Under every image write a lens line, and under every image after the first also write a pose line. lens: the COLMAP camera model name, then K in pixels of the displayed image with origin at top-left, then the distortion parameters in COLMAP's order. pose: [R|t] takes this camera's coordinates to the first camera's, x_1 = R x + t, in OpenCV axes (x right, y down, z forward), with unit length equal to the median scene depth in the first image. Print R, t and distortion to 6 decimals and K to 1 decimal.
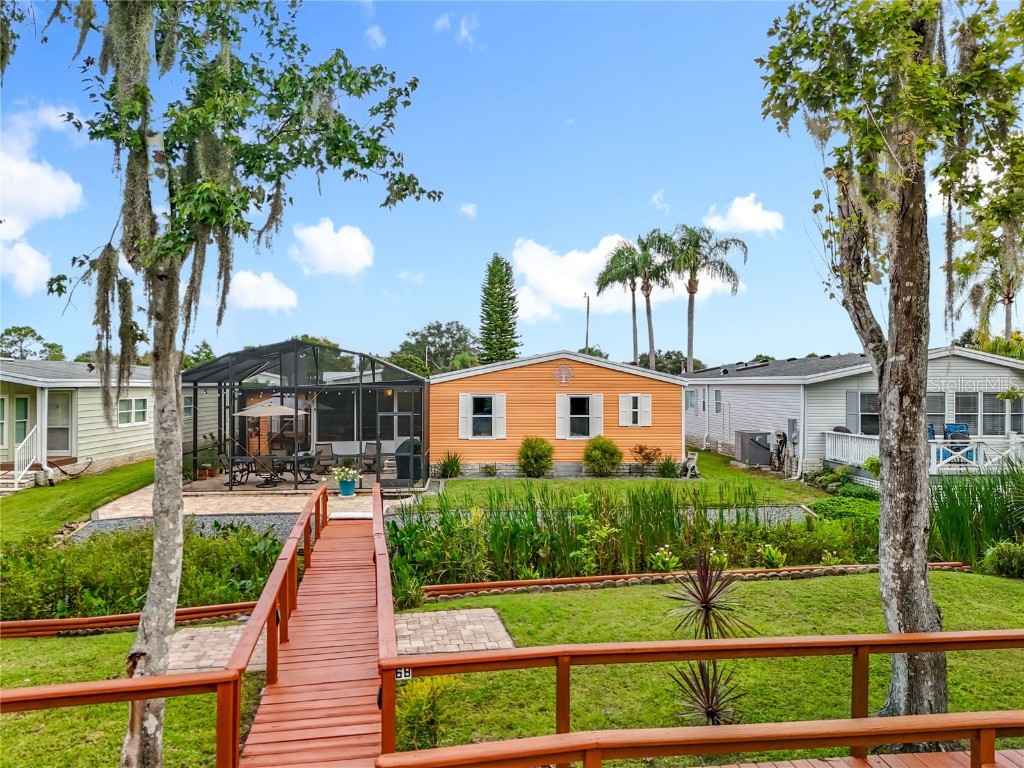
lens RADIAL K [[739.2, 0, 524.0], [0, 739.2, 381.1], [0, 0, 1]] dist [0.019458, -0.001254]
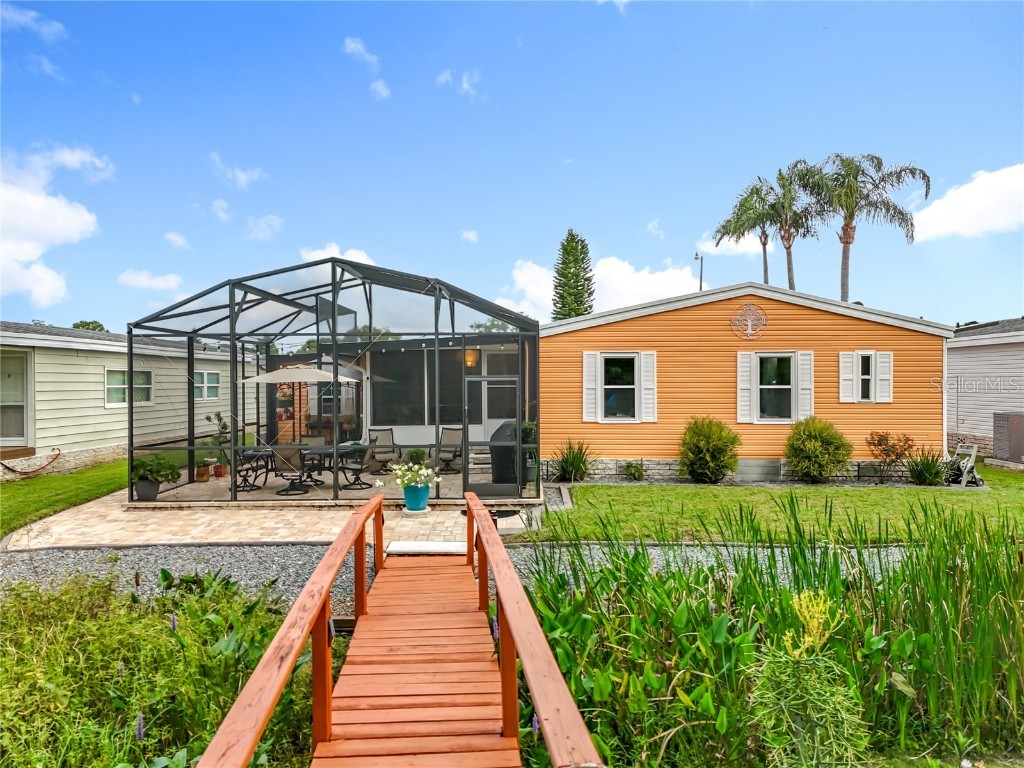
lens RADIAL K [[752.8, 0, 512.0], [0, 752.8, 384.0], [0, 0, 1]] dist [0.059519, -0.002859]
pose [[0.995045, -0.002628, -0.099386, -0.086076], [0.003565, 0.999951, 0.009247, 0.039228], [0.099357, -0.009556, 0.995006, 0.340331]]
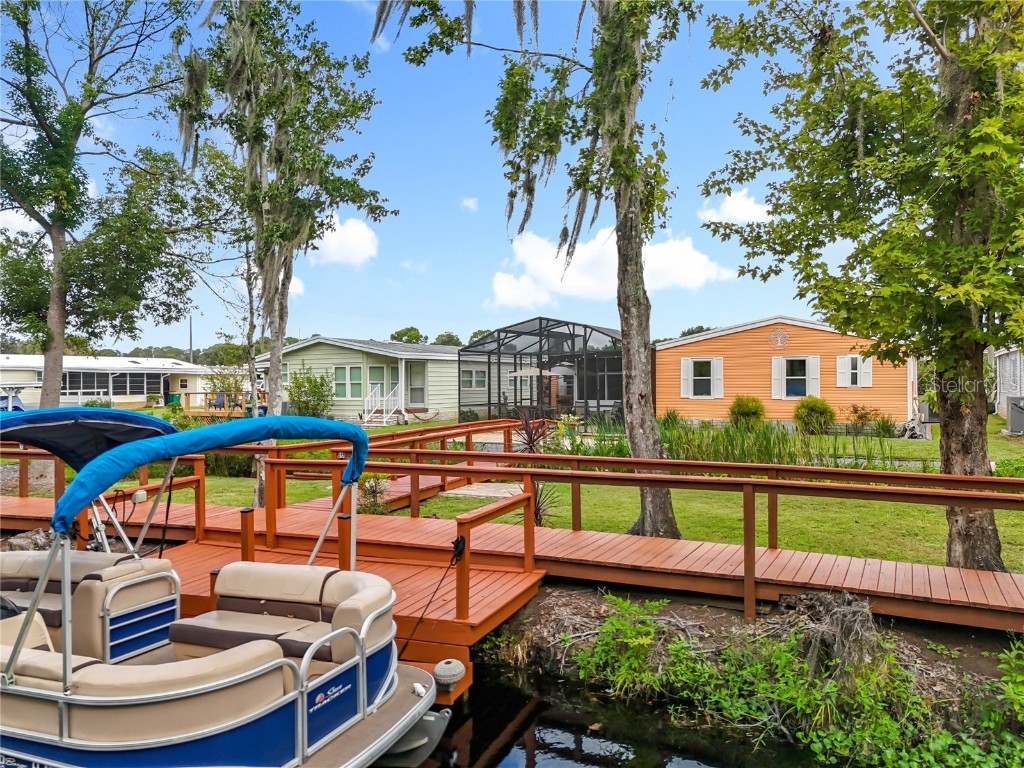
lens RADIAL K [[739.2, 0, 524.0], [0, 739.2, 381.1], [0, 0, 1]] dist [0.019458, -0.001254]
pose [[0.853214, -0.002235, -0.521556, 0.303729], [0.007275, 0.999945, 0.007616, 0.042558], [0.521510, -0.010292, 0.853183, -0.110206]]
